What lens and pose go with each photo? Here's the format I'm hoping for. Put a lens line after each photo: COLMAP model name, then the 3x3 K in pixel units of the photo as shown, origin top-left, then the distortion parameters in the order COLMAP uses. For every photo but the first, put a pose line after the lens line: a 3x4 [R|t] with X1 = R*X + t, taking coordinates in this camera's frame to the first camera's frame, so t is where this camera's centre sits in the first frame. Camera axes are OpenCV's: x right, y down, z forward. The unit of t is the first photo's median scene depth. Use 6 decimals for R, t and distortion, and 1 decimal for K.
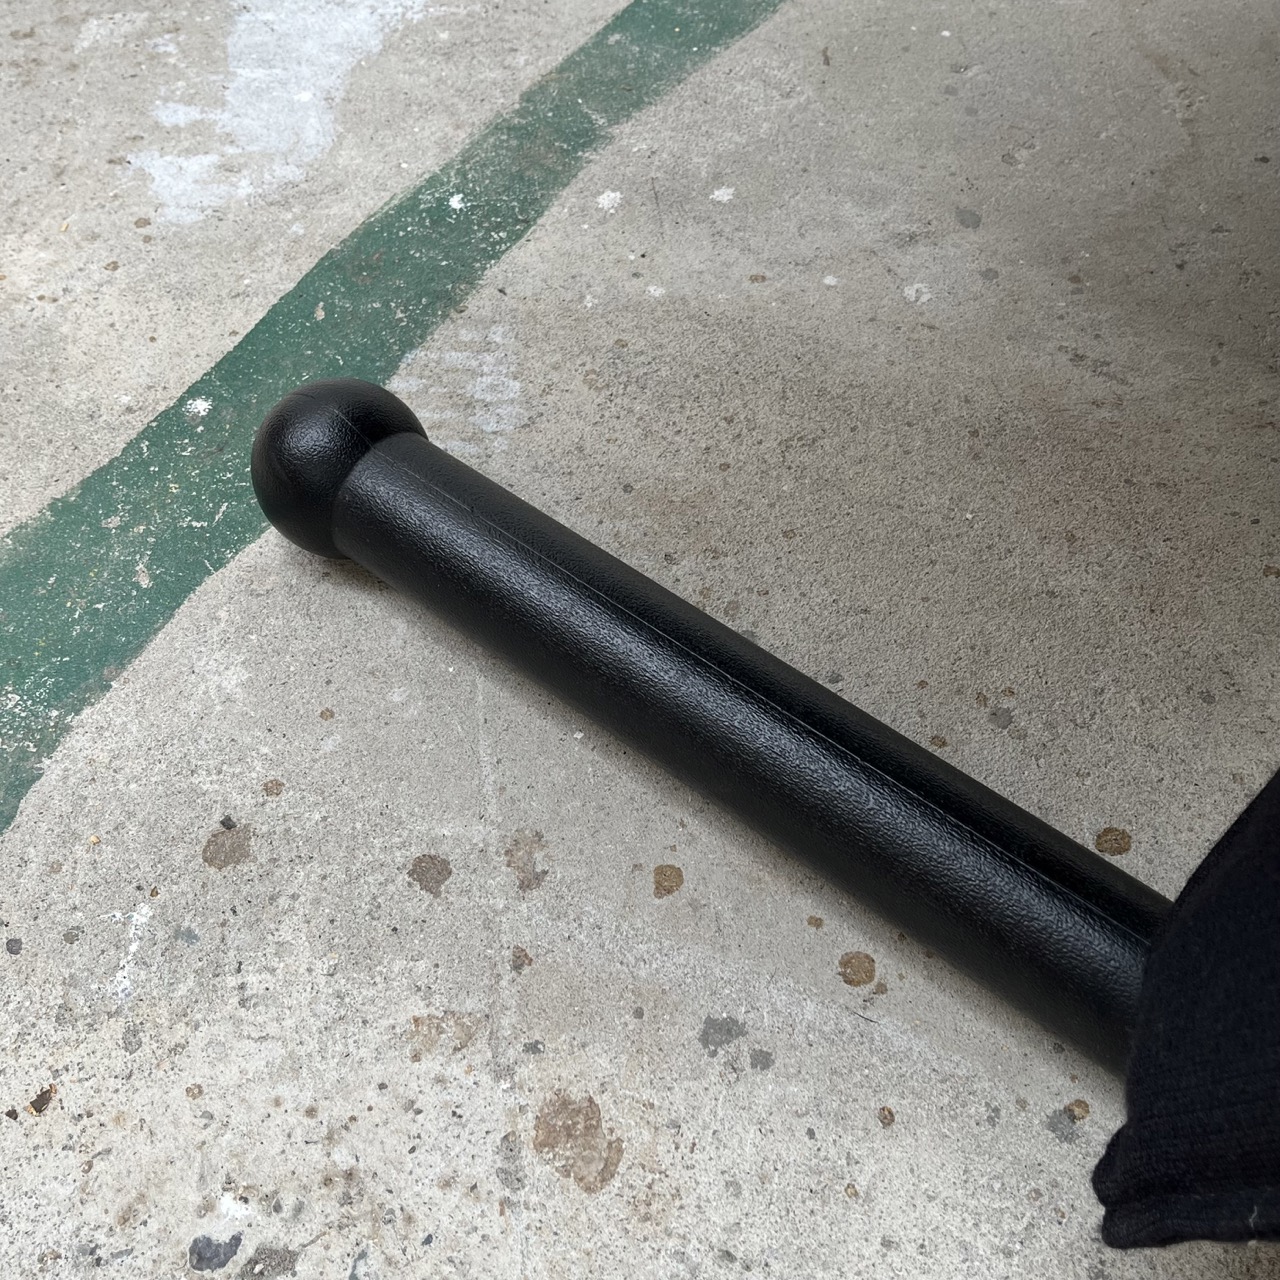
lens RADIAL K [[1618.2, 0, 618.5], [0, 1618.2, 648.2], [0, 0, 1]] dist [0.017468, 0.000000]
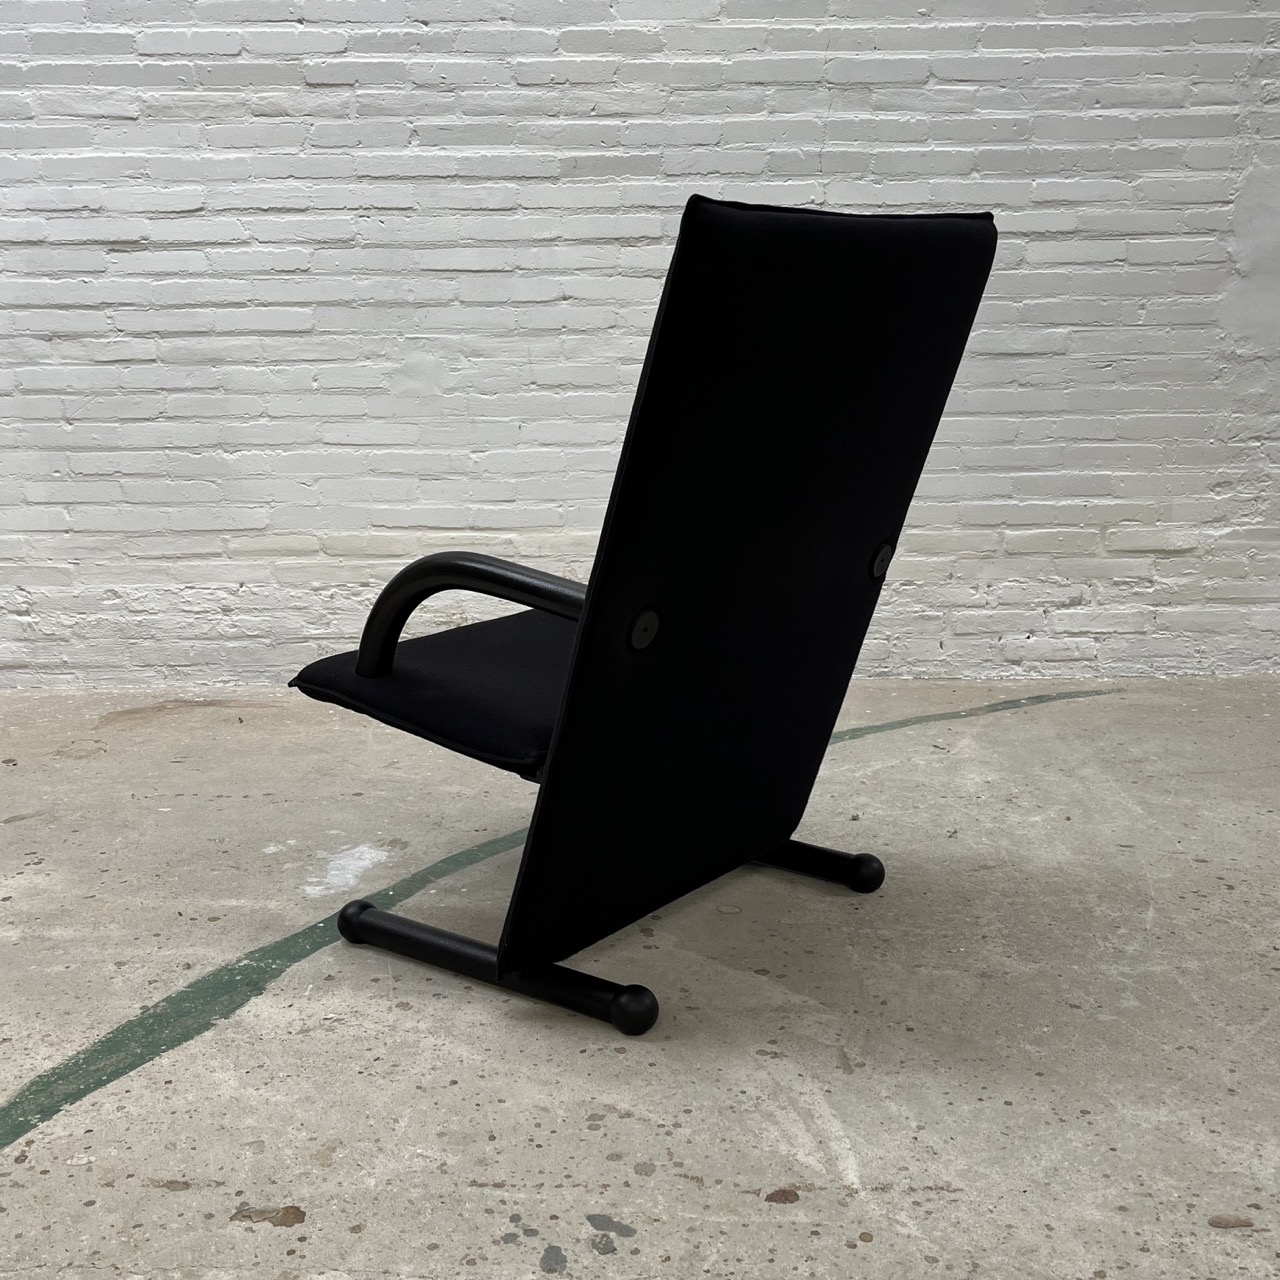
lens RADIAL K [[1618.2, 0, 628.2], [0, 1618.2, 642.2], [0, 0, 1]] dist [0.017468, 0.000000]
pose [[0.998966, 0.005325, 0.045153, 0.303499], [0.025198, 0.761805, -0.647316, 1.903779], [-0.037845, 0.647784, 0.760883, -2.466116]]
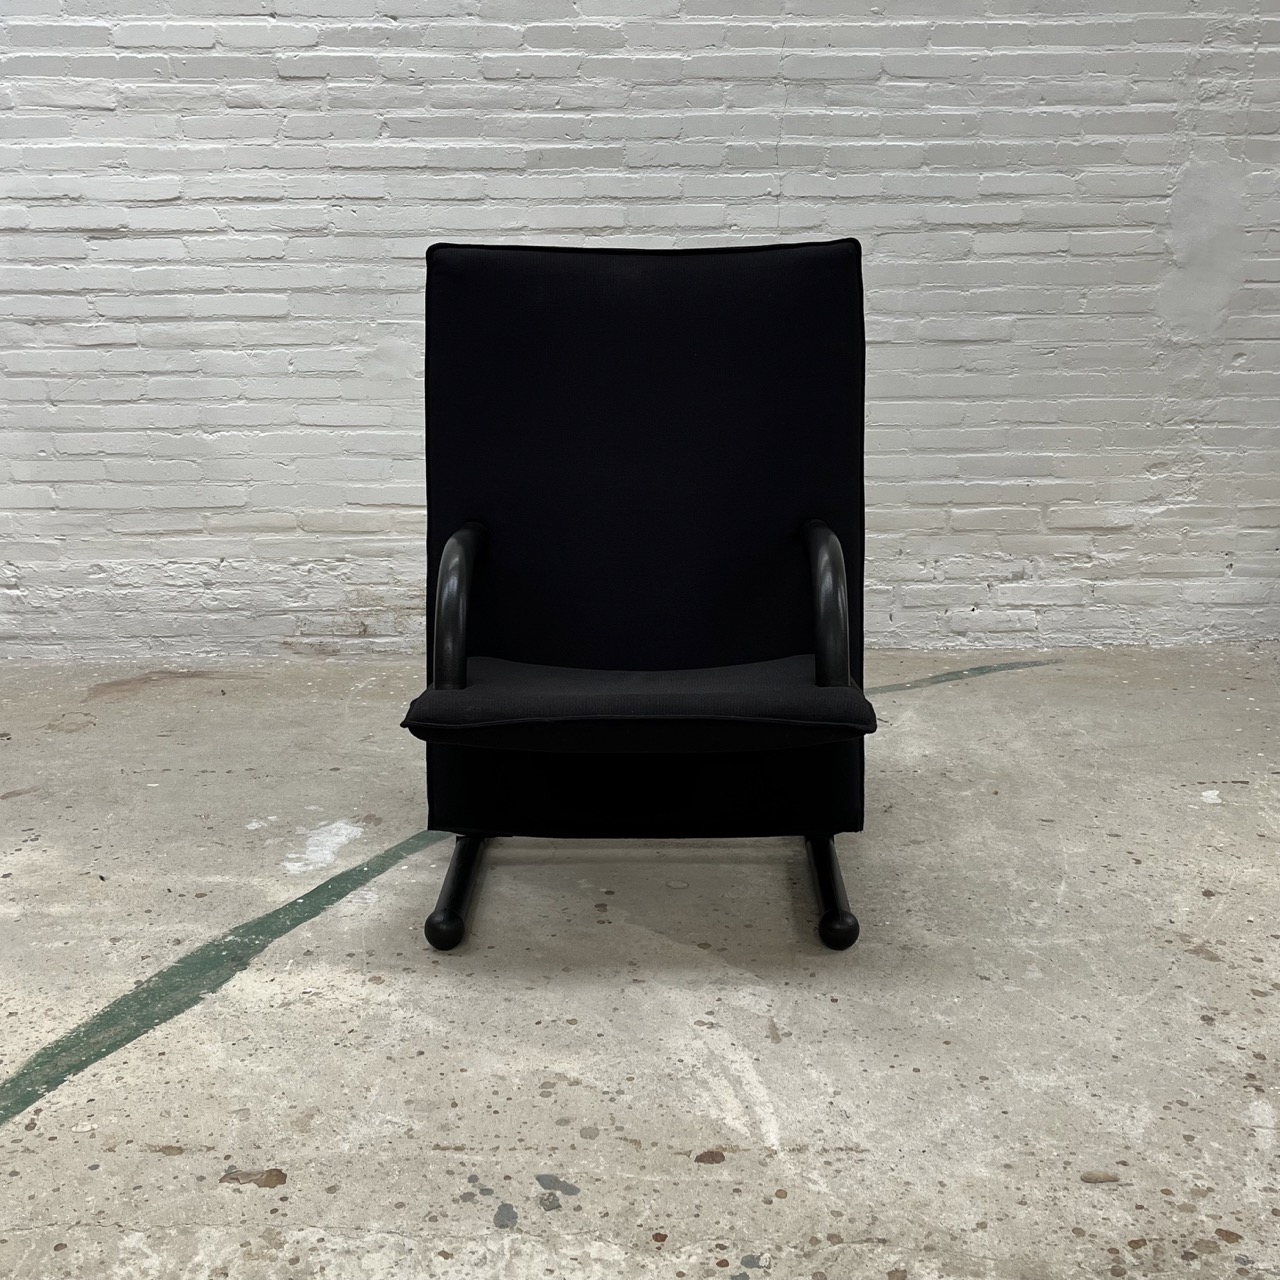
lens RADIAL K [[1618.2, 0, 641.2], [0, 1618.2, 648.3], [0, 0, 1]] dist [0.017468, 0.000000]
pose [[0.997988, 0.002263, 0.063365, 0.362943], [0.036774, 0.793462, -0.607507, 1.956151], [-0.051653, 0.608615, 0.791783, -2.826264]]
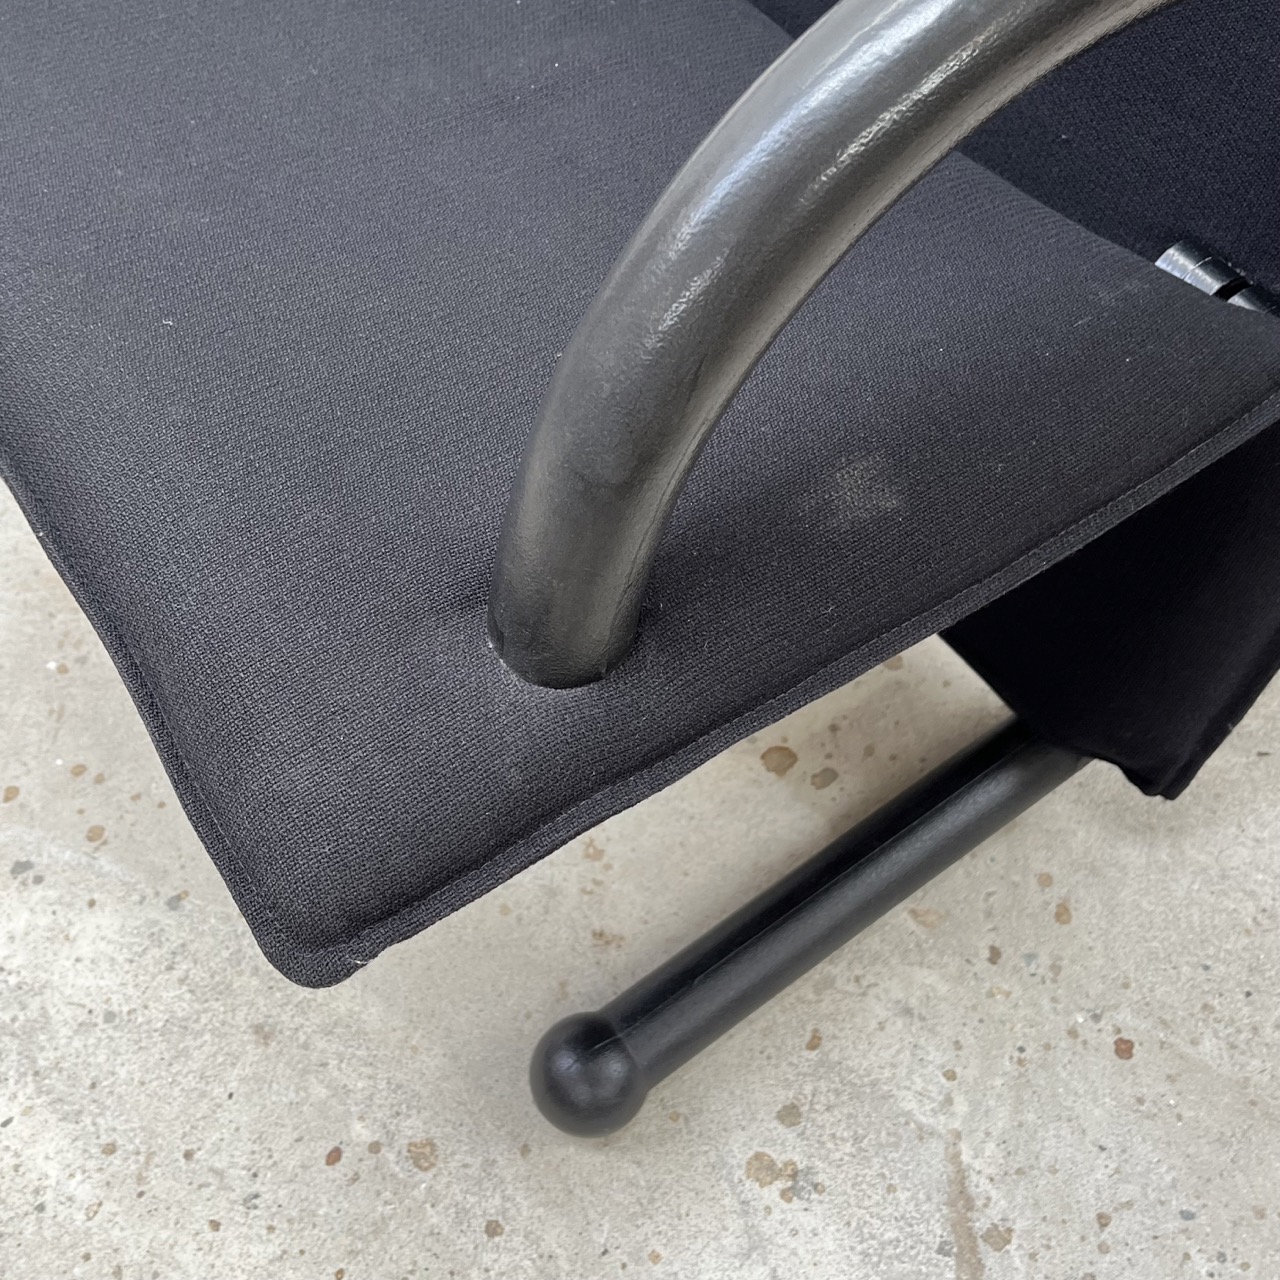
lens RADIAL K [[1618.2, 0, 646.9], [0, 1618.2, 649.9], [0, 0, 1]] dist [0.017468, 0.000000]
pose [[0.999002, -0.044139, 0.006769, 0.640059], [0.043520, 0.996317, 0.073882, -0.113712], [-0.010005, -0.073513, 0.997244, -0.768021]]
